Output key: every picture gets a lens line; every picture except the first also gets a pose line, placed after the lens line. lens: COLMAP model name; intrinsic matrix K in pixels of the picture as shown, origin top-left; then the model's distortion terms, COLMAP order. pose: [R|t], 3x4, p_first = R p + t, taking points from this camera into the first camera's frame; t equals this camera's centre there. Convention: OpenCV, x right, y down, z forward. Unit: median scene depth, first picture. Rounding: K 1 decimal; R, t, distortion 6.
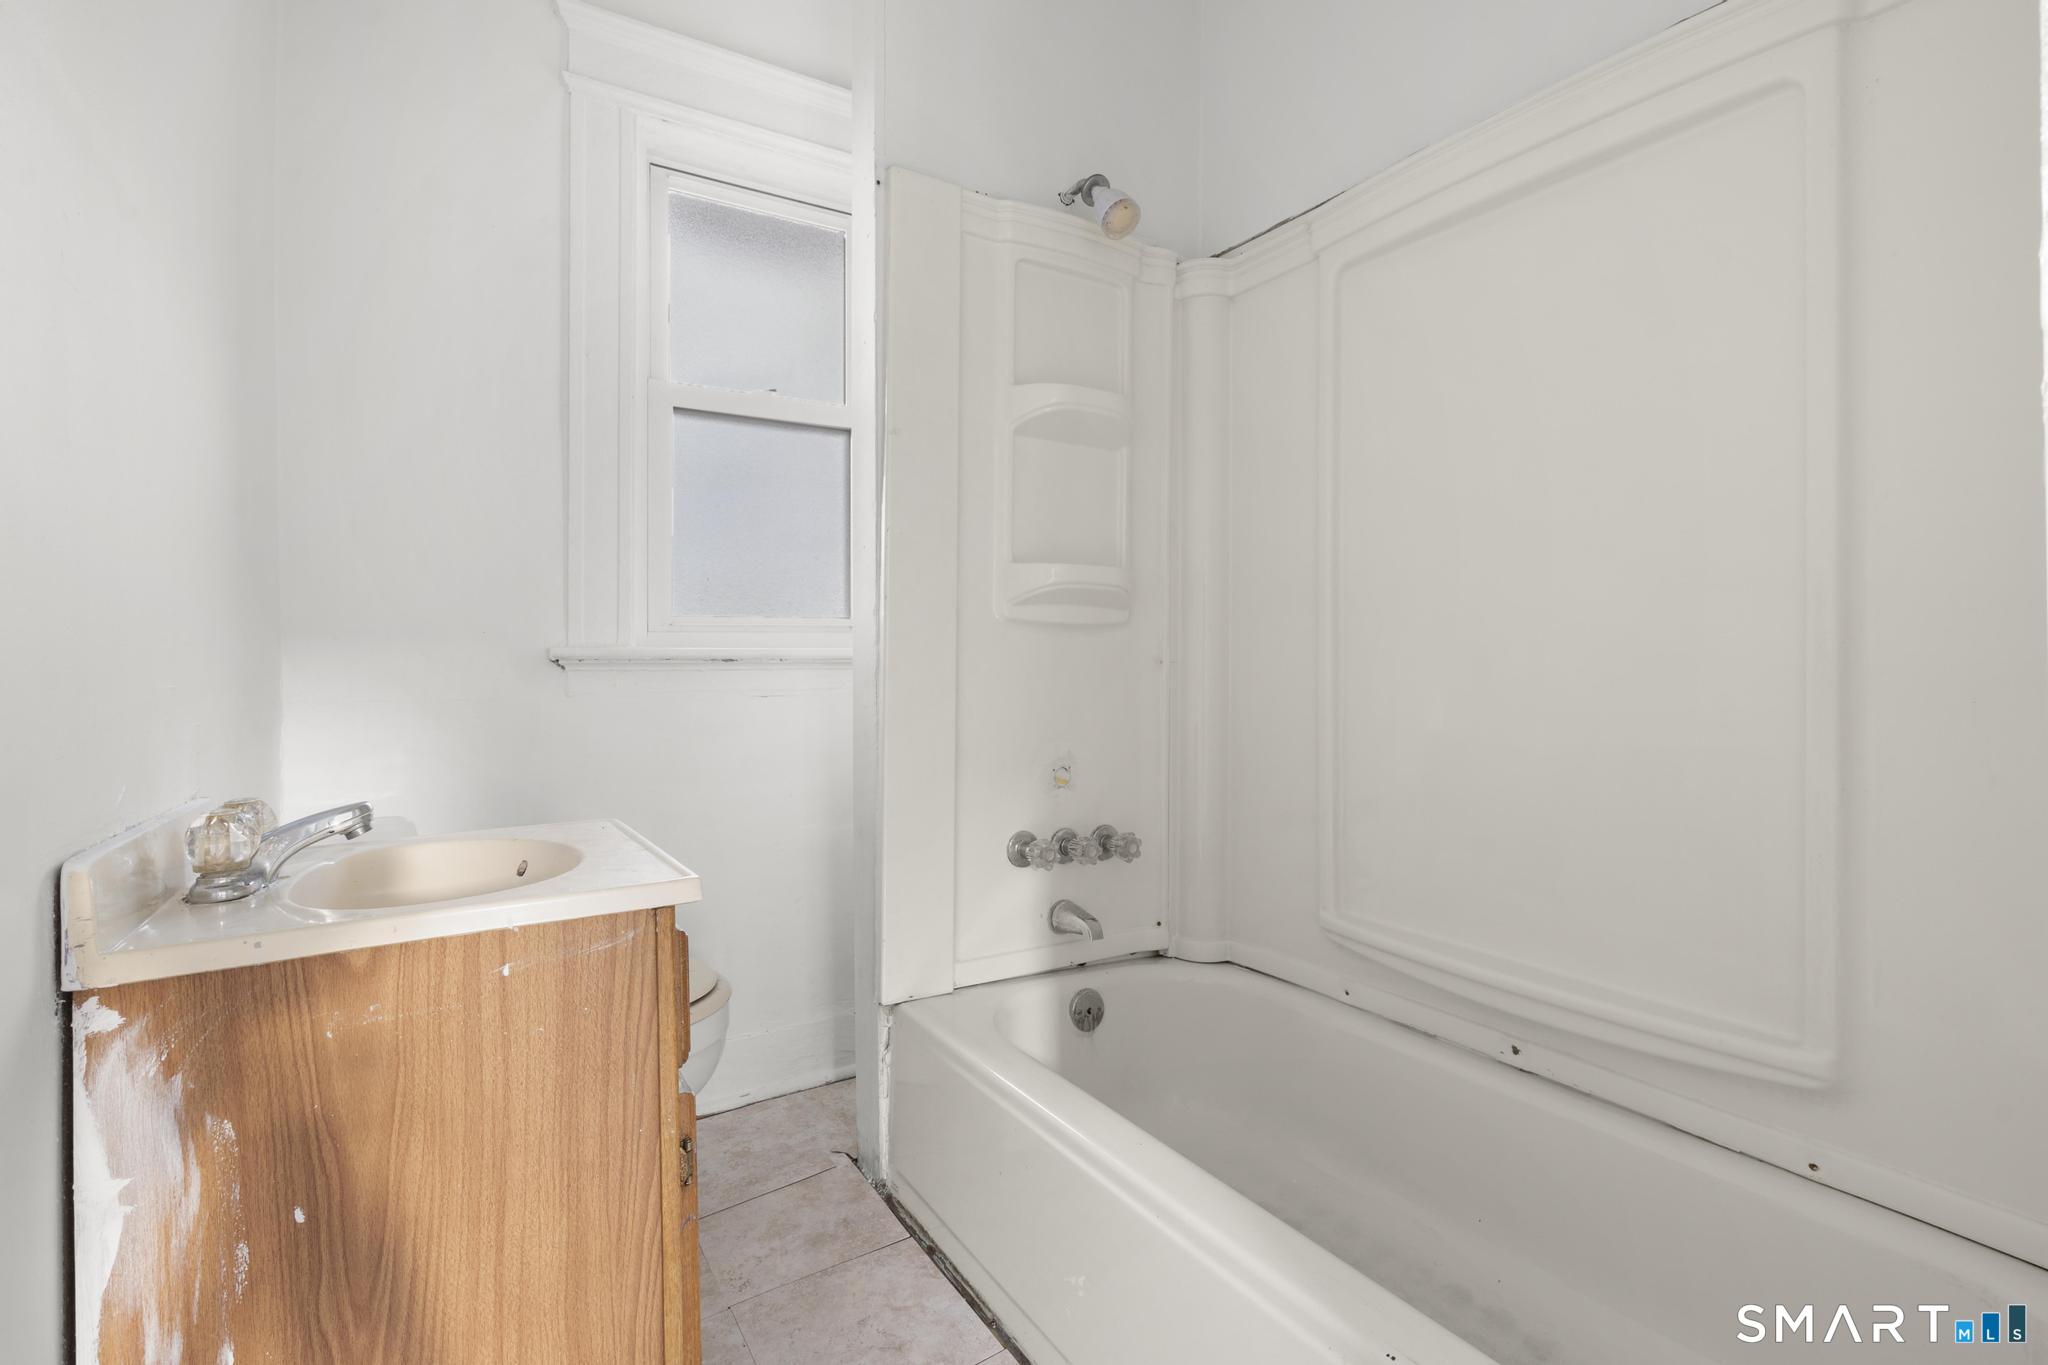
lens RADIAL K [[942.5, 0, 1032.4], [0, 942.5, 681.1], [0, 0, 1]] dist [-0.001938, 0.001410]
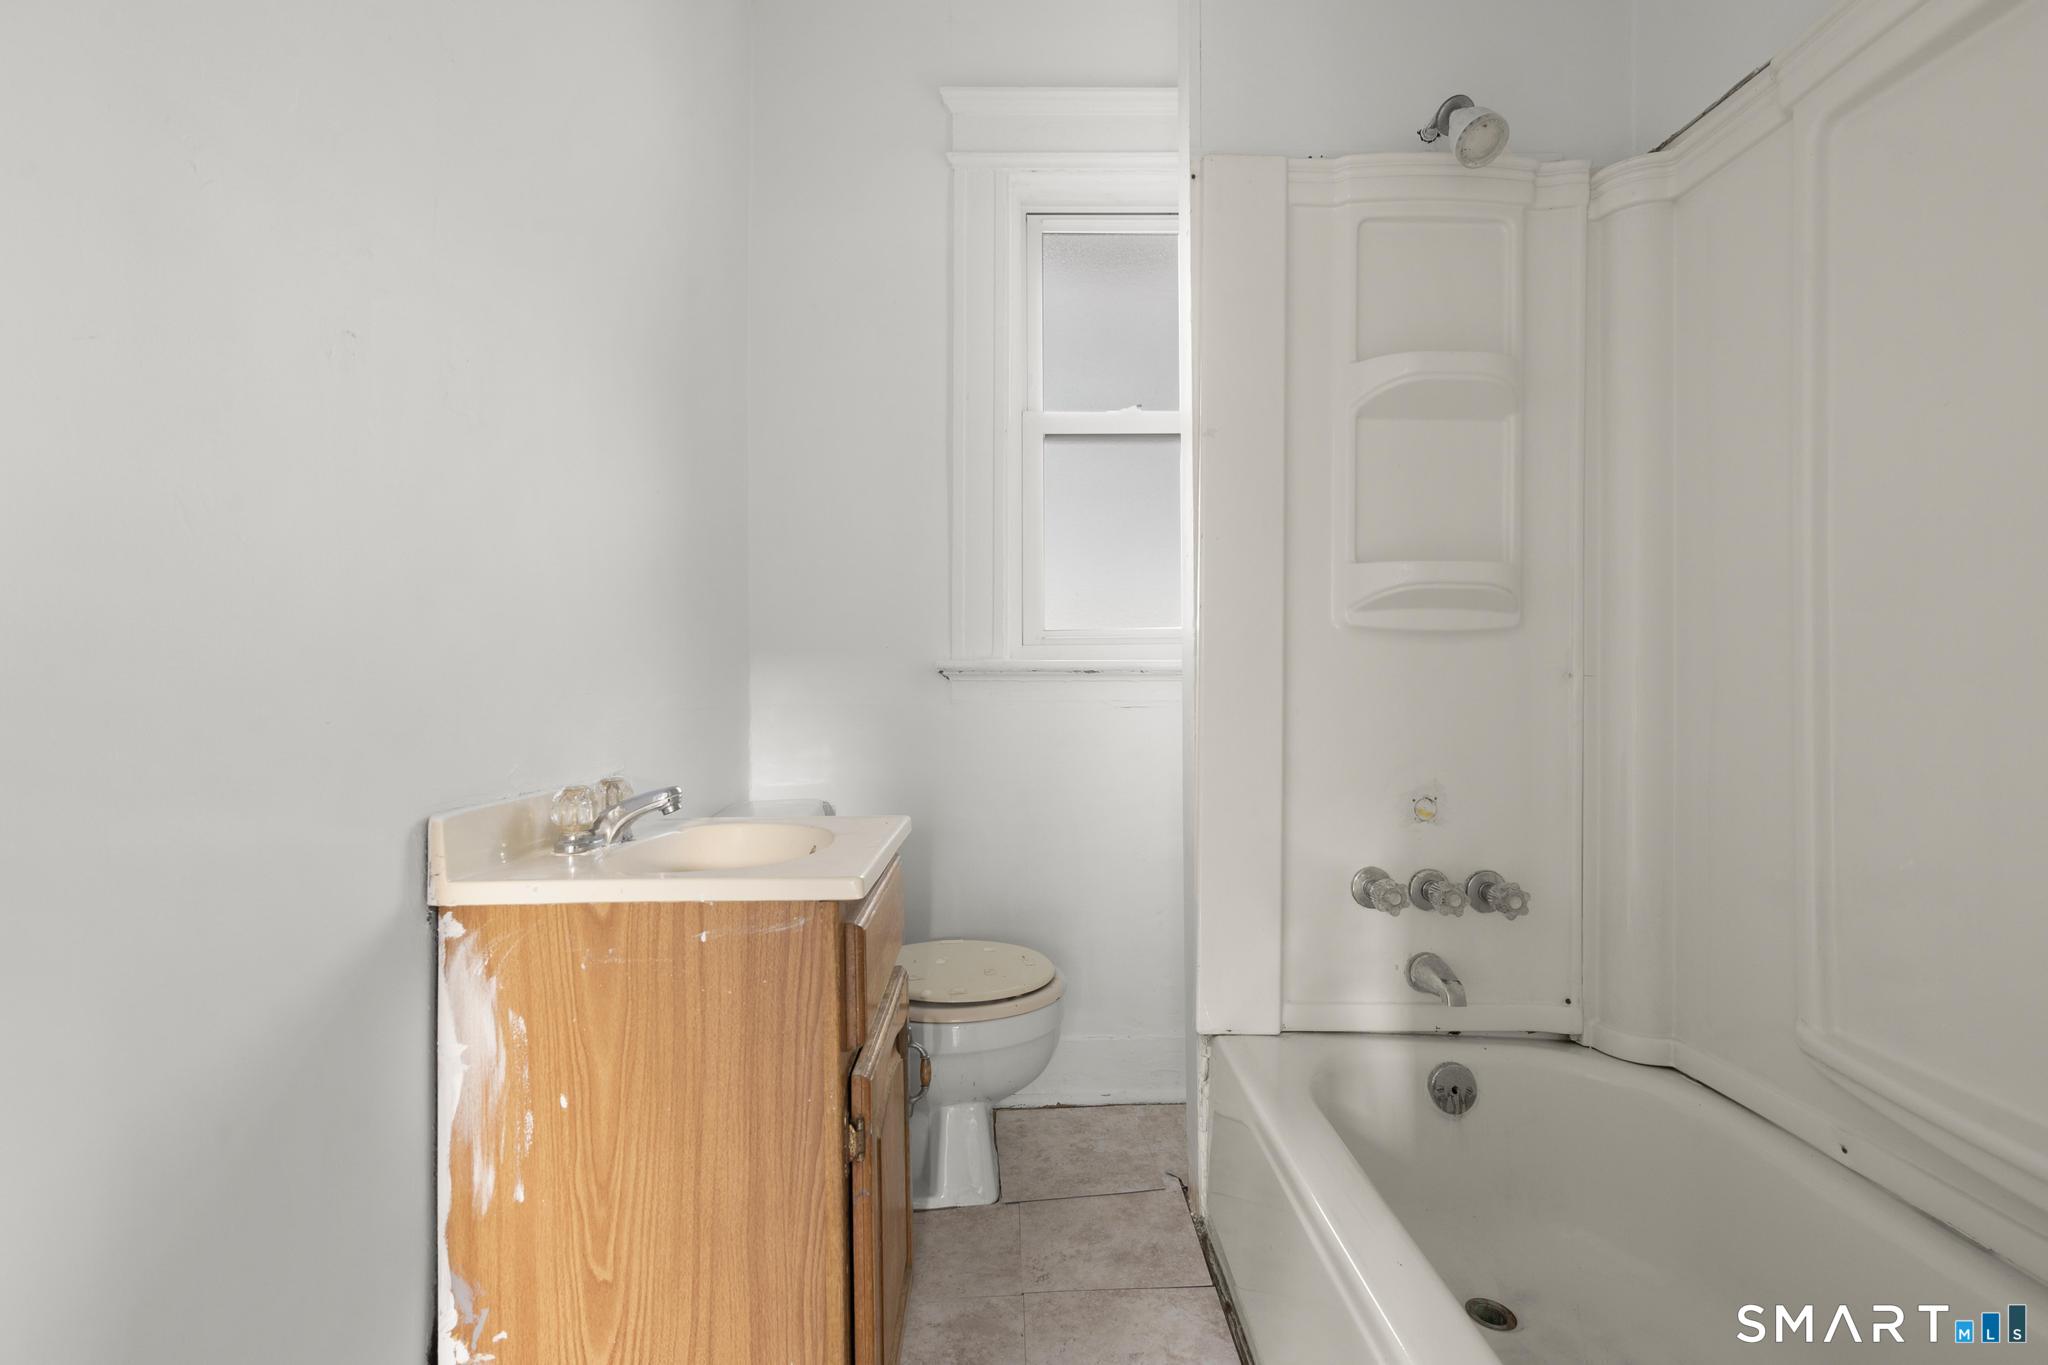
lens RADIAL K [[942.5, 0, 1032.4], [0, 942.5, 681.1], [0, 0, 1]] dist [-0.001938, 0.001410]
pose [[0.855789, 0.007926, -0.517265, 0.187166], [-0.012314, 0.999911, -0.005051, -0.006340], [0.517179, 0.010692, 0.855811, 0.090655]]
